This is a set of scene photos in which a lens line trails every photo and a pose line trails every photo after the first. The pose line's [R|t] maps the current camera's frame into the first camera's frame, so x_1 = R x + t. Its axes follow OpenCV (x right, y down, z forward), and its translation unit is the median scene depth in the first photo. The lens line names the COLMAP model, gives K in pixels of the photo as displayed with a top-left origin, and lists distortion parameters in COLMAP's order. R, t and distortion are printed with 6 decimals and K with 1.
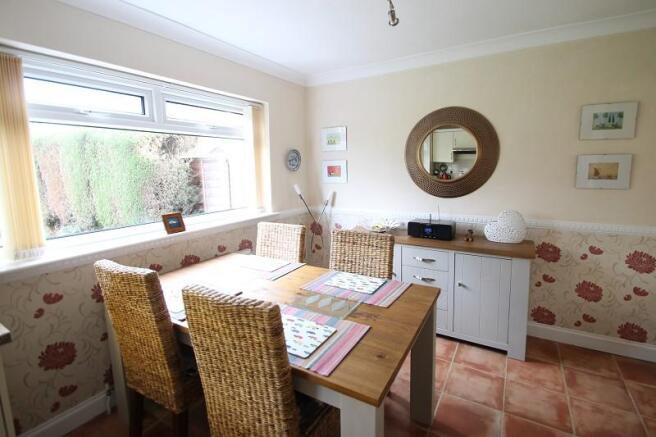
lens RADIAL K [[312.3, 0, 328.3], [0, 312.3, 206.4], [0, 0, 1]] dist [0.017218, -0.015990]
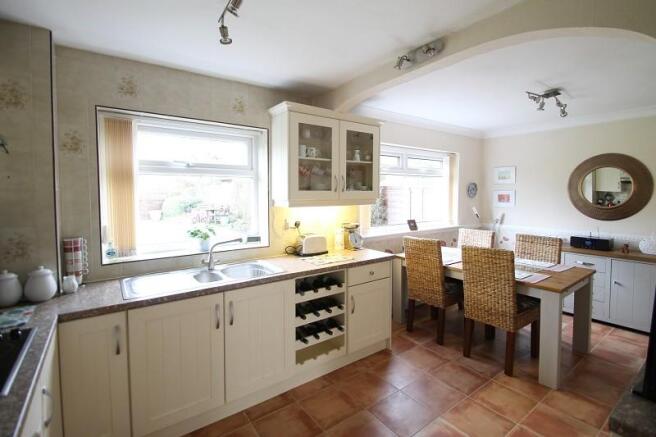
lens RADIAL K [[312.3, 0, 328.3], [0, 312.3, 206.4], [0, 0, 1]] dist [0.017218, -0.015990]
pose [[0.924574, 0.034026, -0.379481, -0.203669], [-0.063695, 0.995791, -0.065902, 0.074502], [0.375641, 0.085103, 0.922850, -0.664515]]
